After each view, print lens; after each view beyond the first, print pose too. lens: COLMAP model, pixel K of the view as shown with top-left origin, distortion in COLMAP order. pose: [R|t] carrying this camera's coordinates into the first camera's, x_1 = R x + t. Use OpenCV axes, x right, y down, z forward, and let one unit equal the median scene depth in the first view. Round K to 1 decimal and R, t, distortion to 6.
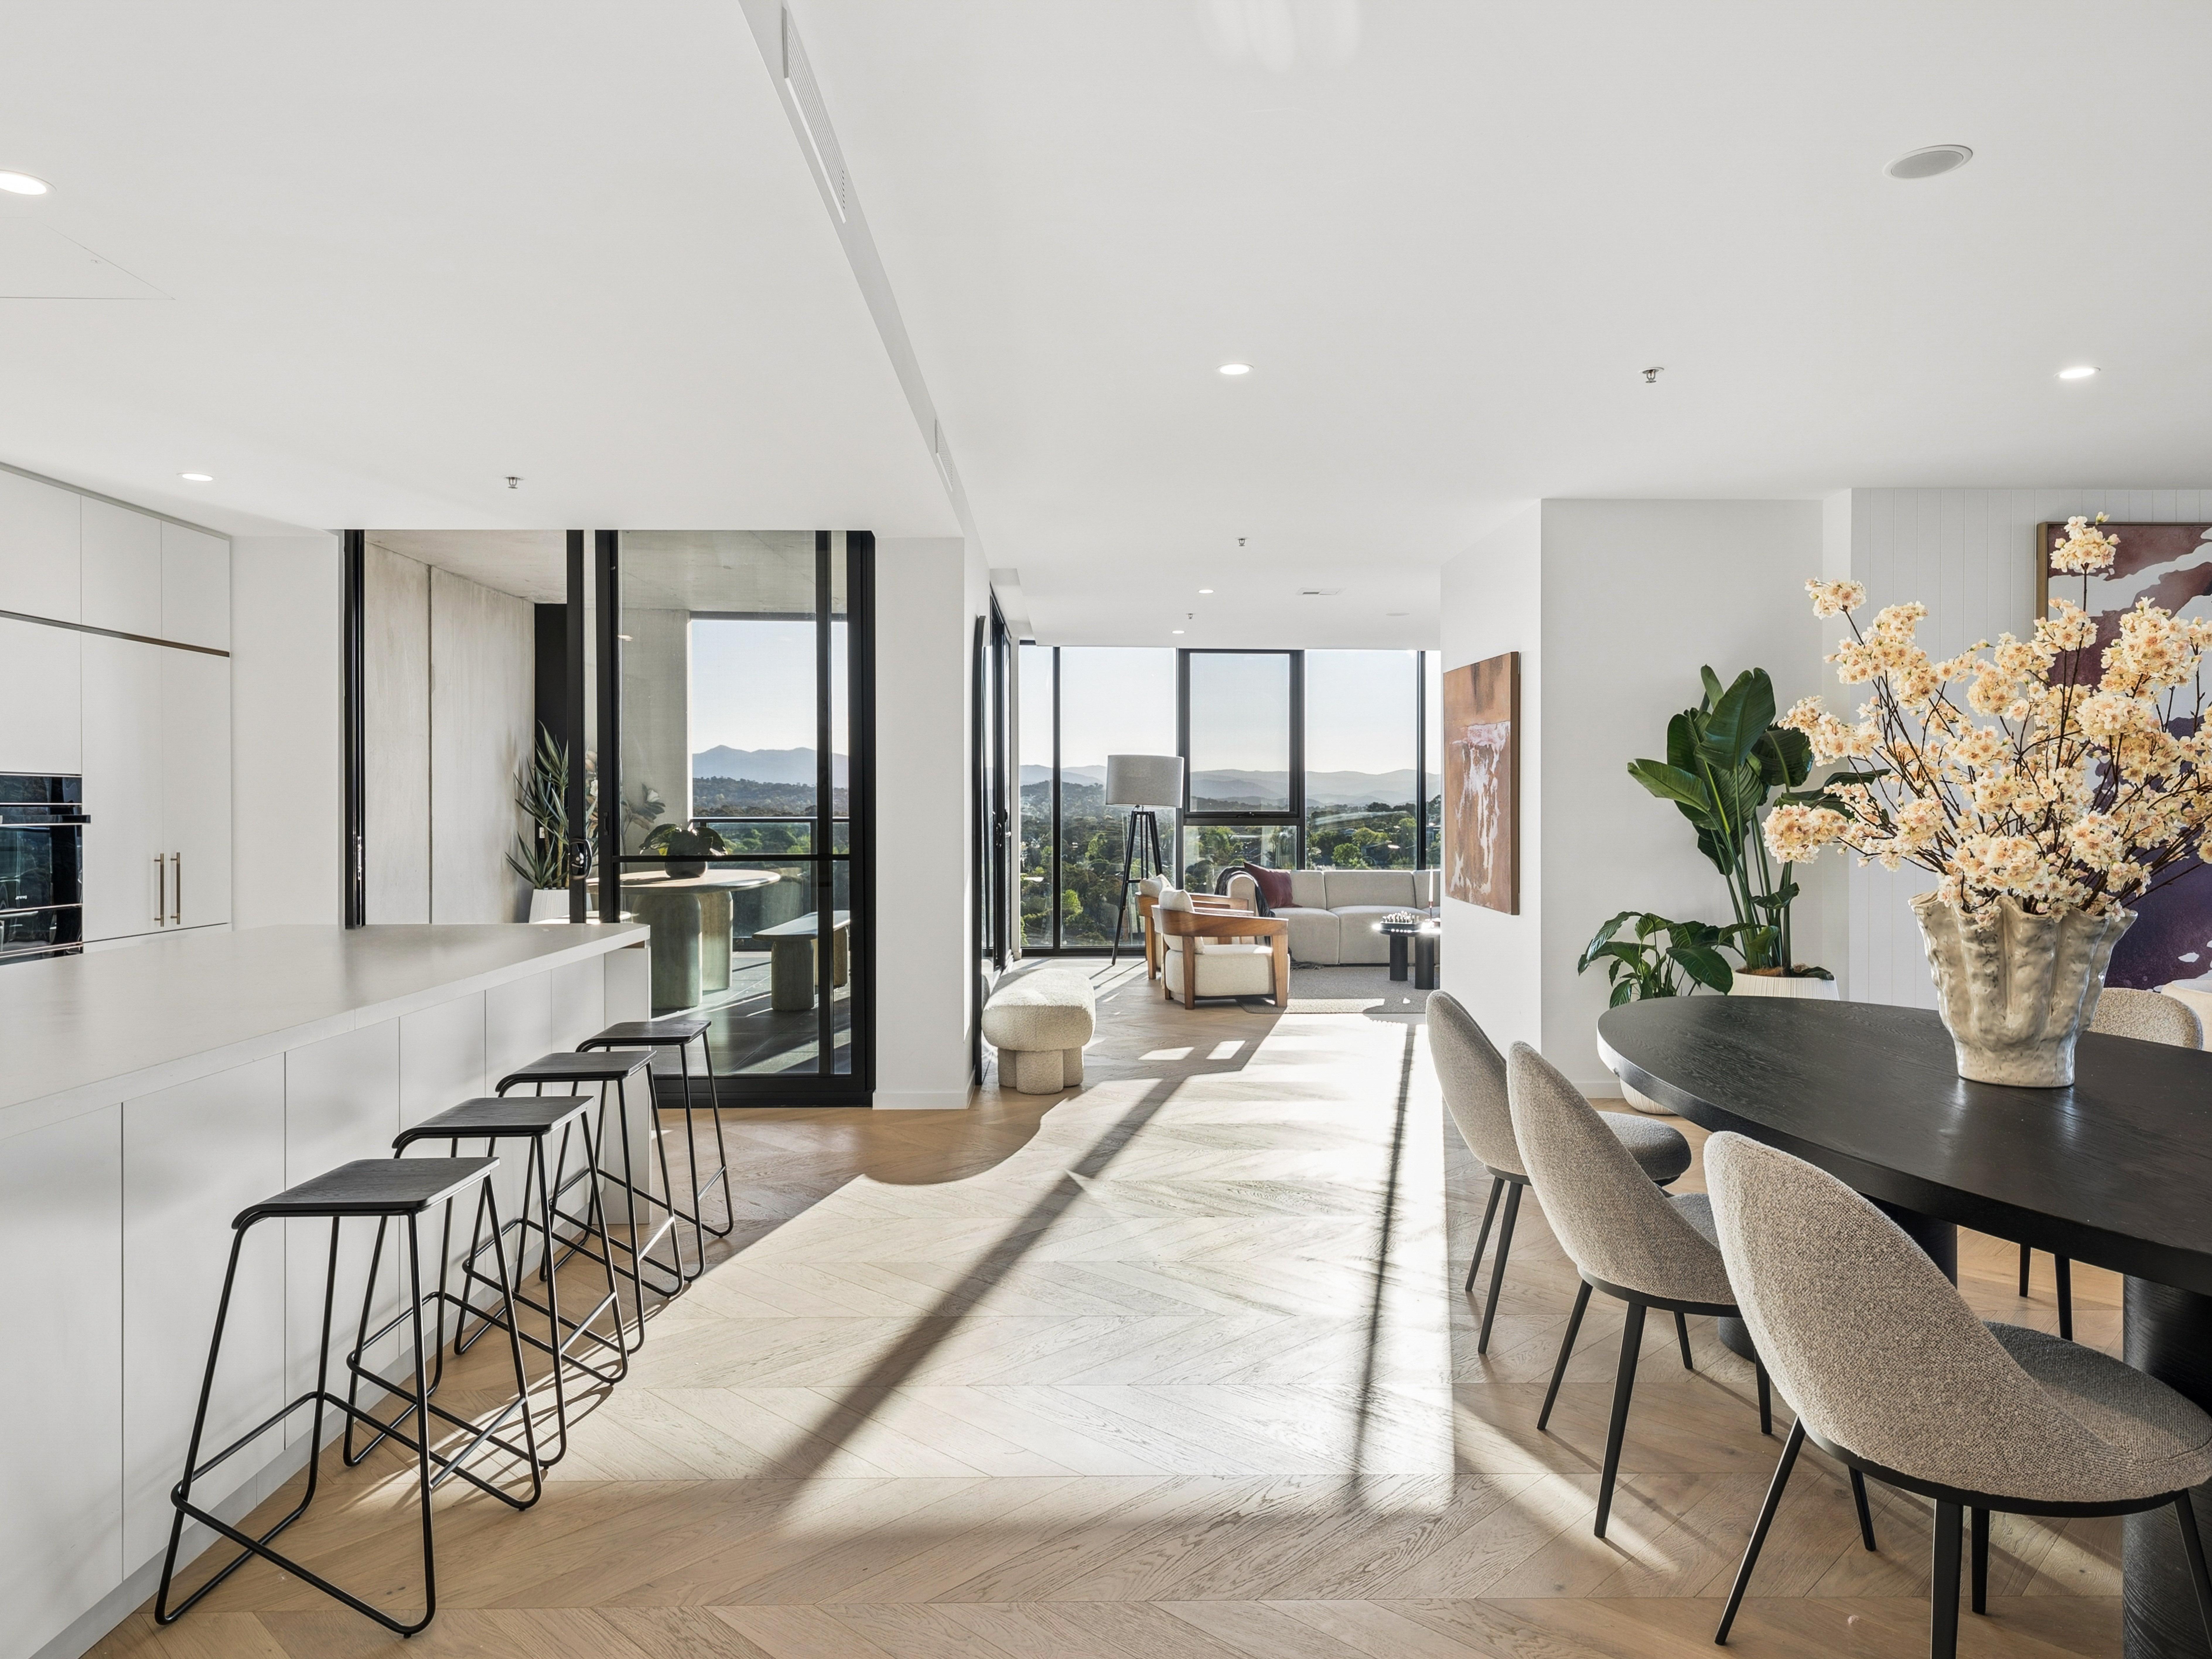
lens RADIAL K [[1348.3, 0, 1105.4], [0, 1348.3, 826.9], [0, 0, 1]] dist [0.000611, 0.000004]
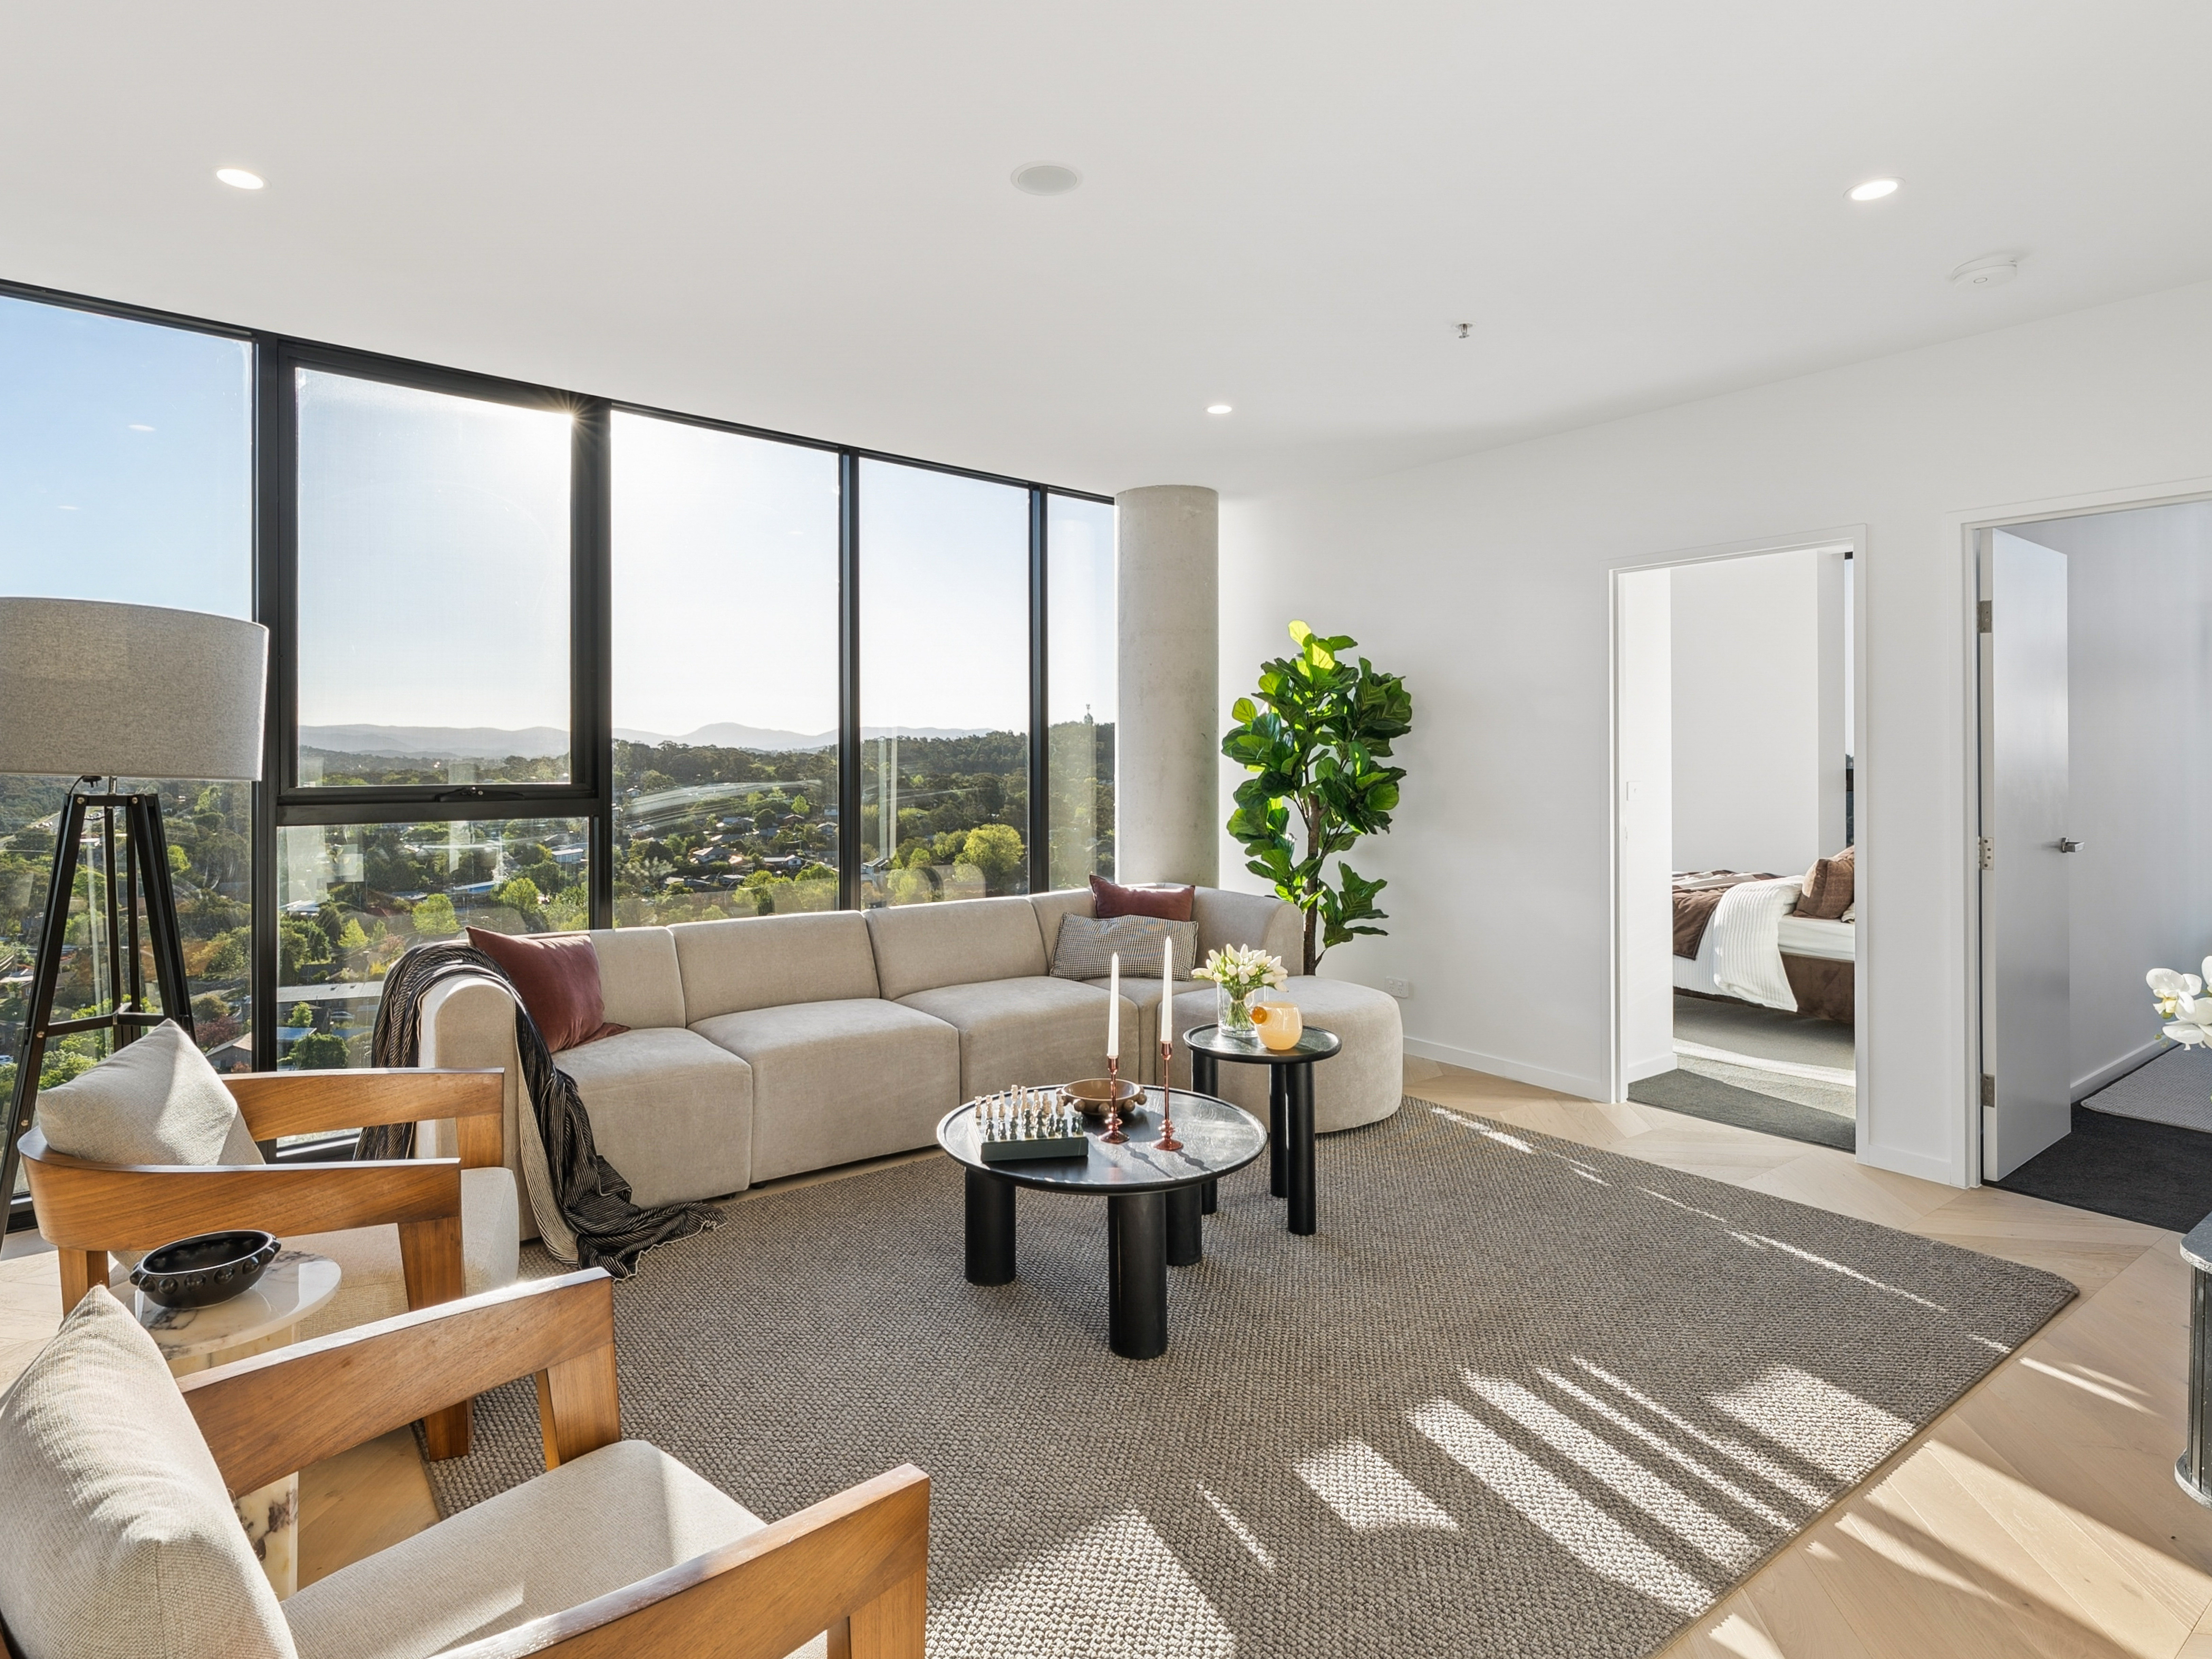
lens RADIAL K [[1190.8, 0, 1097.2], [0, 1190.8, 822.9], [0, 0, 1]] dist [-0.005472, -0.000355]
pose [[0.814517, -0.008445, 0.580078, 0.054358], [0.004712, 0.999957, 0.007942, -0.003356], [-0.580120, -0.003735, 0.814522, 0.625293]]
